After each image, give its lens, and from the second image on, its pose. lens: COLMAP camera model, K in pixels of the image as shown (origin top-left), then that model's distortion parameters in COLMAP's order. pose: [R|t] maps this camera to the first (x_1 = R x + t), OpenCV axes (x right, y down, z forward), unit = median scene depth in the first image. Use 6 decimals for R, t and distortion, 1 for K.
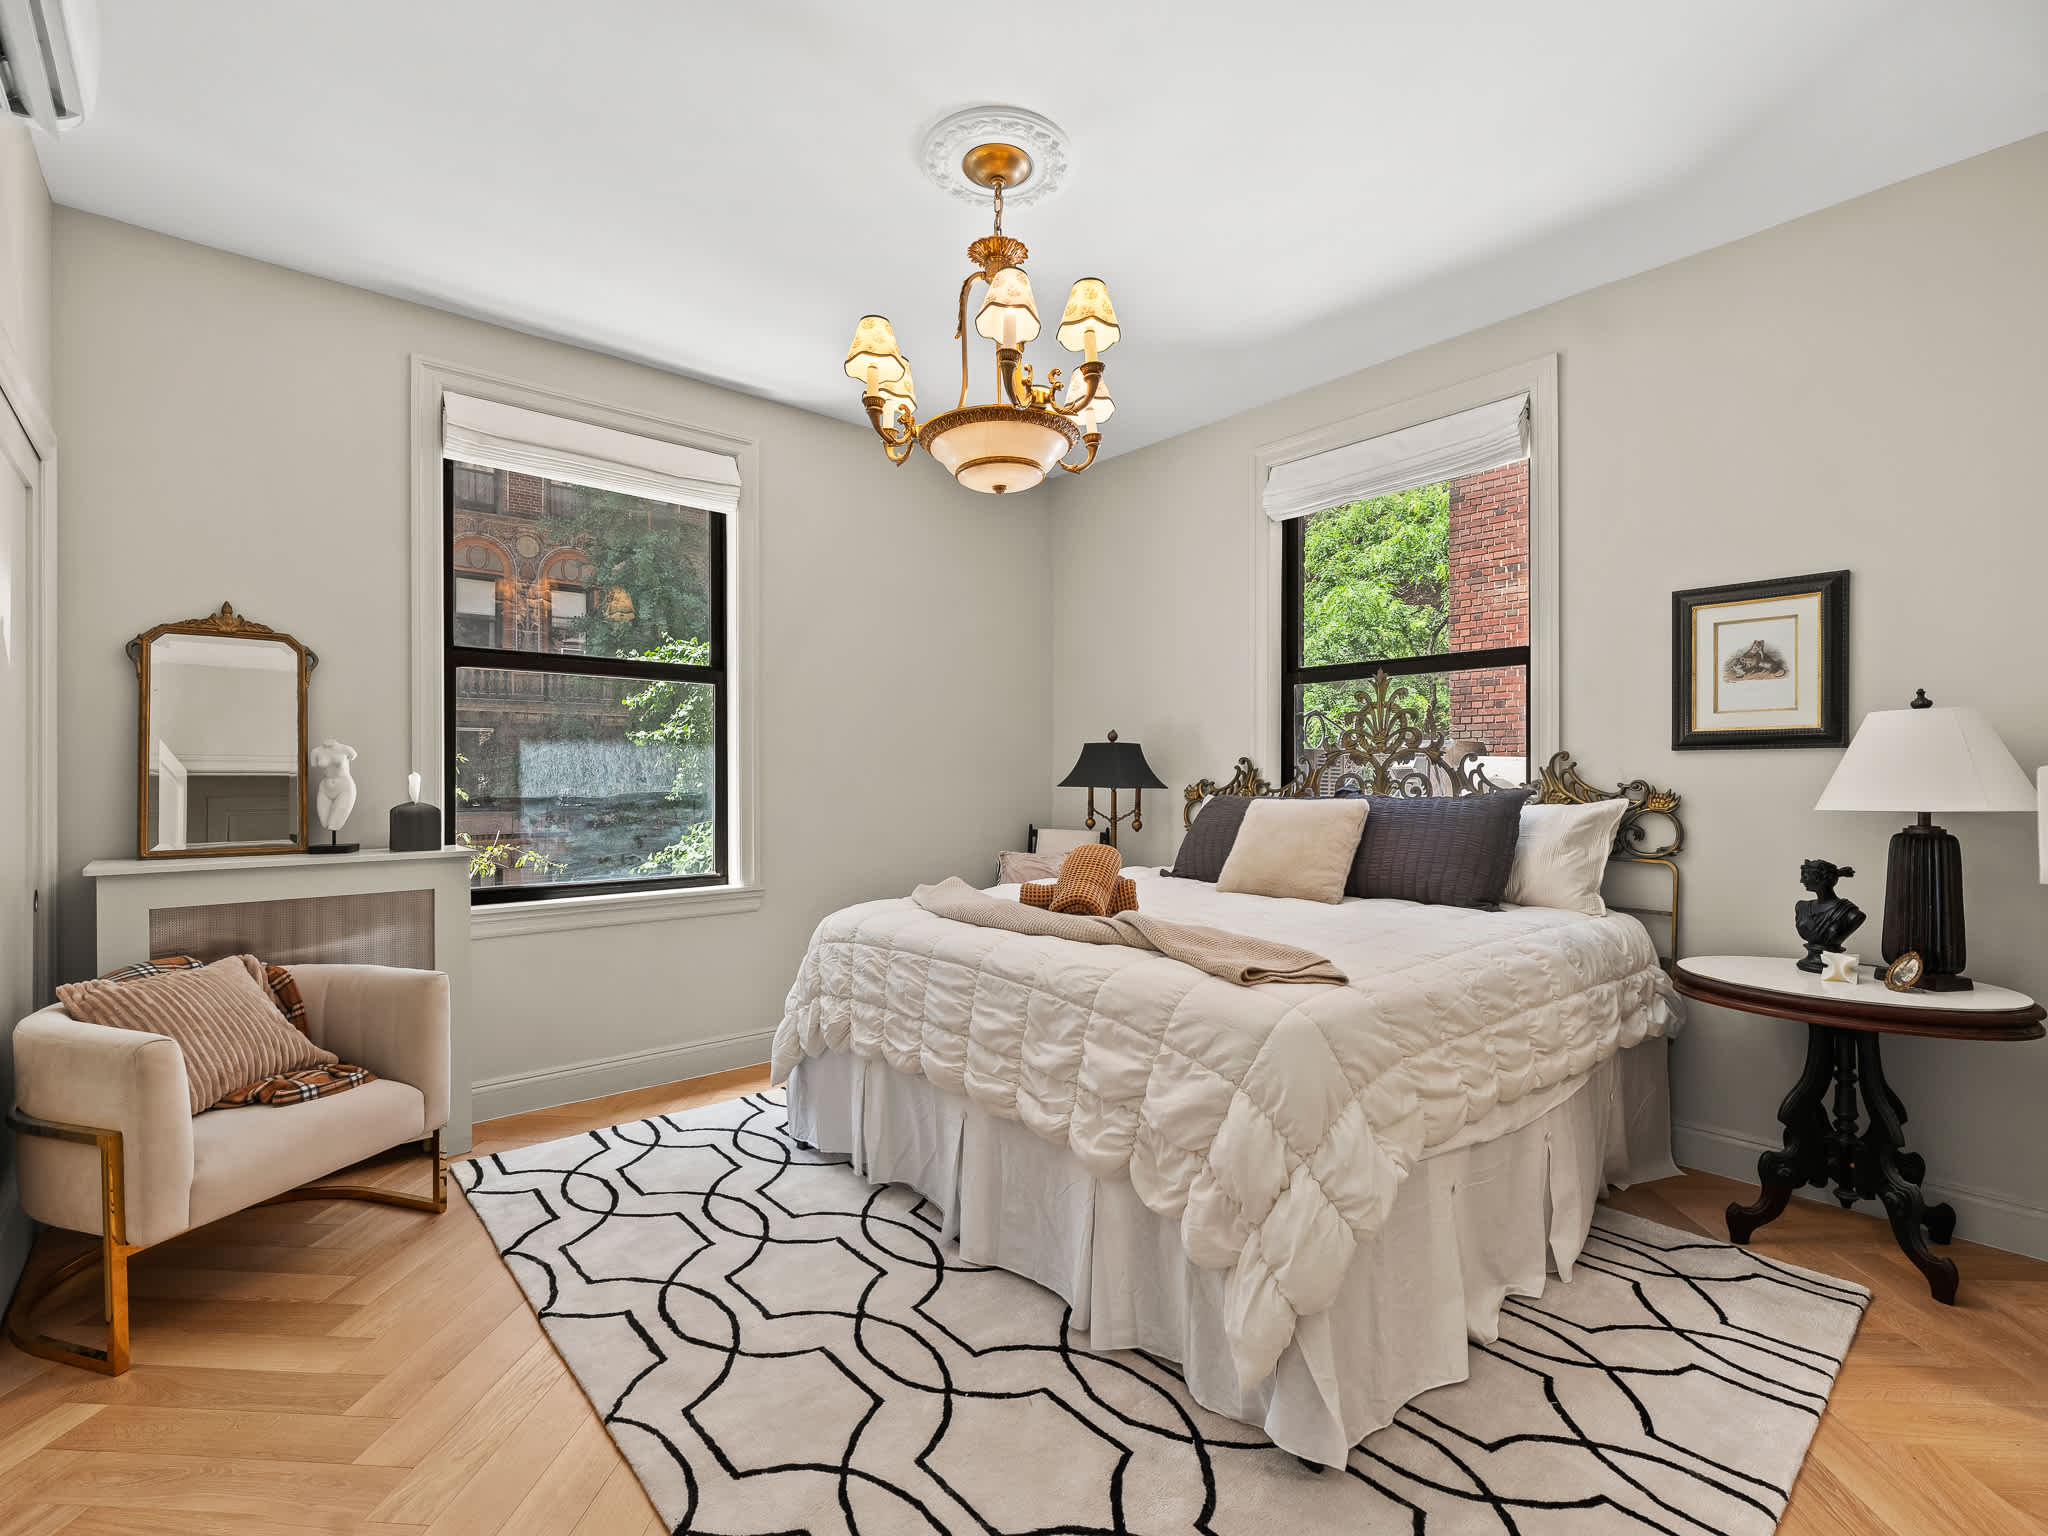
lens RADIAL K [[928.8, 0, 1024.0], [0, 928.8, 768.0], [0, 0, 1]] dist [0.003494, 0.000488]
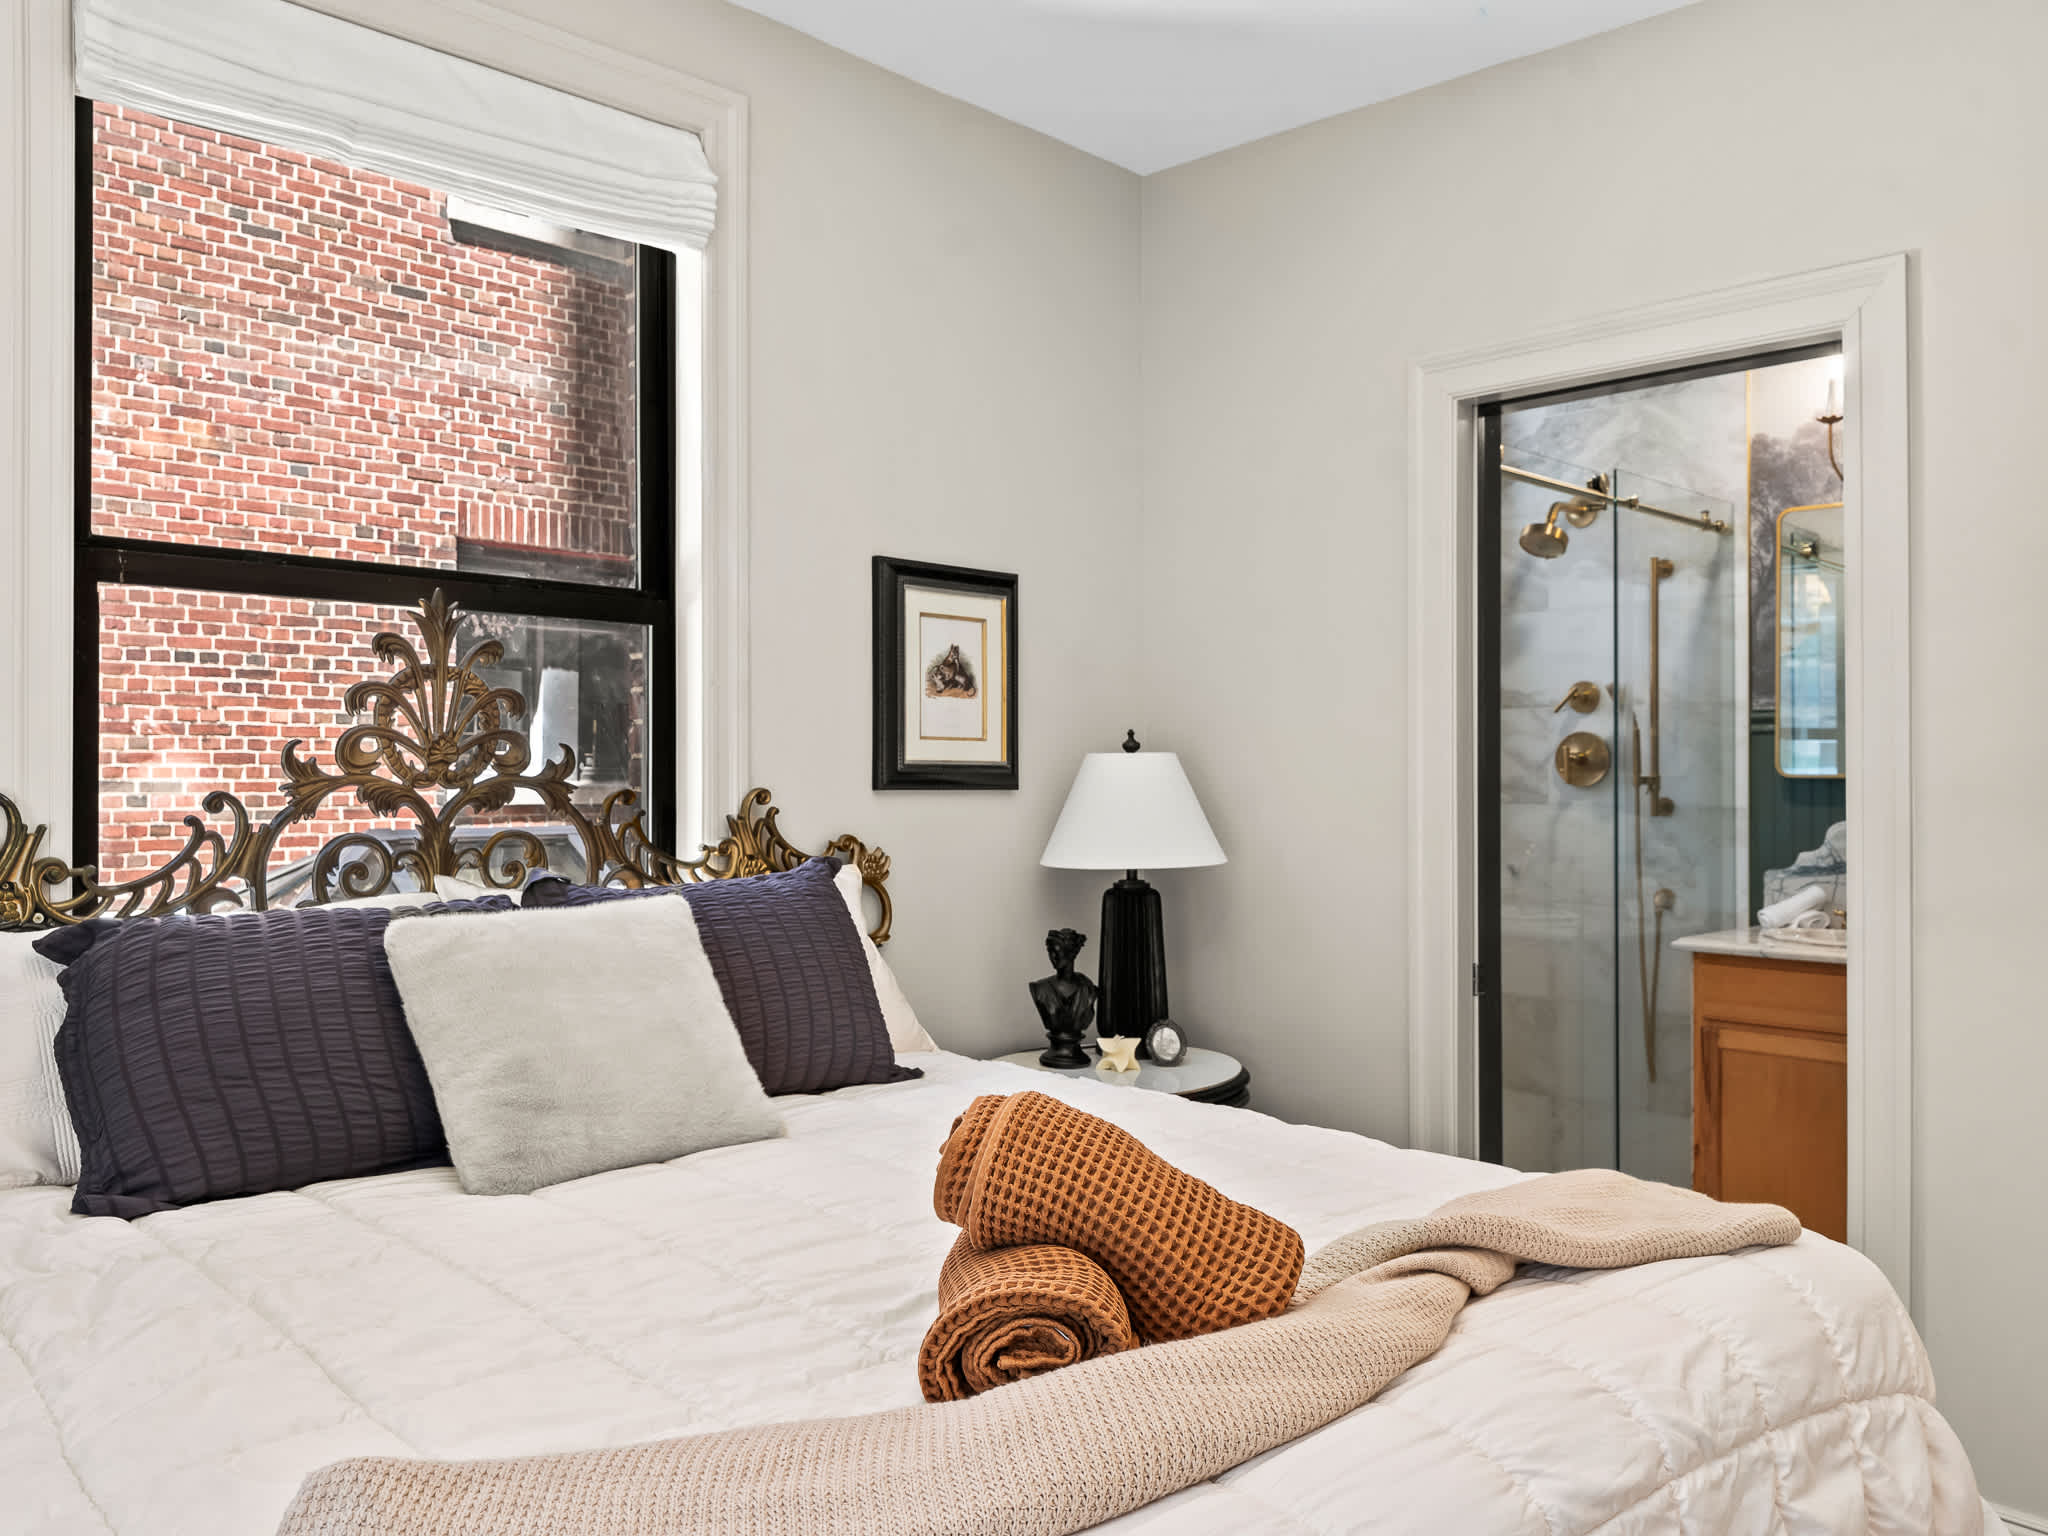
lens RADIAL K [[1539.1, 0, 1024.0], [0, 1539.1, 768.0], [0, 0, 1]] dist [0.062345, -0.117397]
pose [[-0.049688, 0.006718, 0.998742, -0.456694], [-0.013040, 0.999888, -0.007375, -0.029918], [-0.998680, -0.013390, -0.049595, 1.013721]]
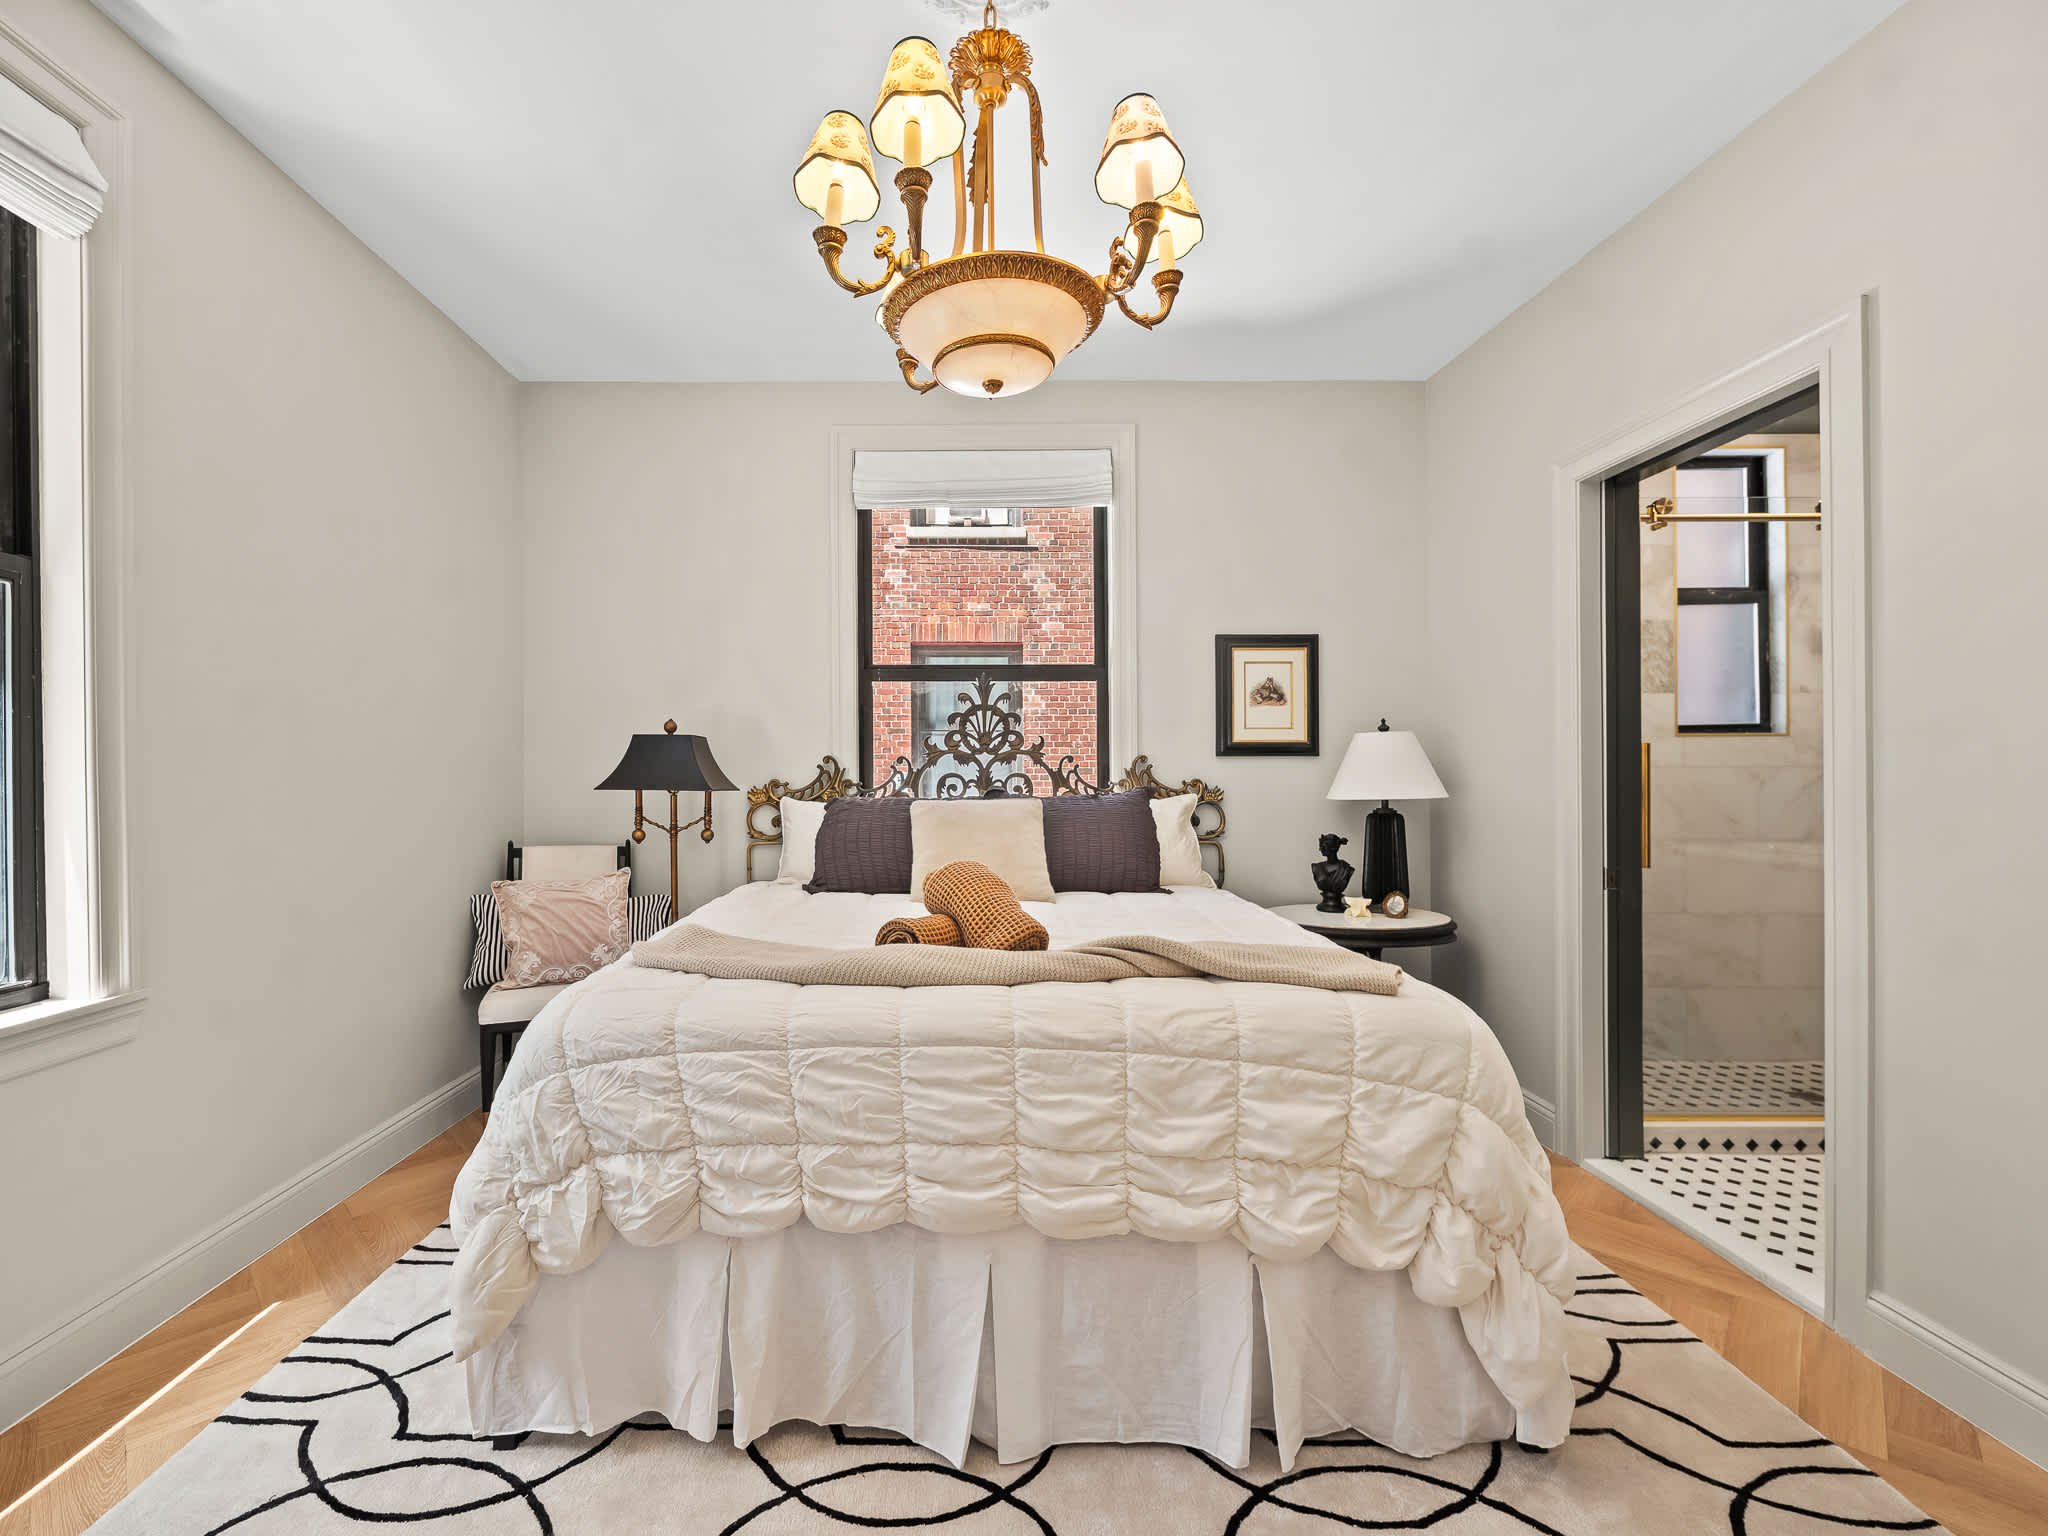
lens RADIAL K [[866.5, 0, 966.9], [0, 866.5, 773.2], [0, 0, 1]] dist [0.000934, -0.000216]
pose [[0.665513, 0.001974, 0.746384, -0.473735], [-0.005803, 0.999980, 0.002530, 0.004427], [-0.746364, -0.006016, 0.665511, 0.483828]]
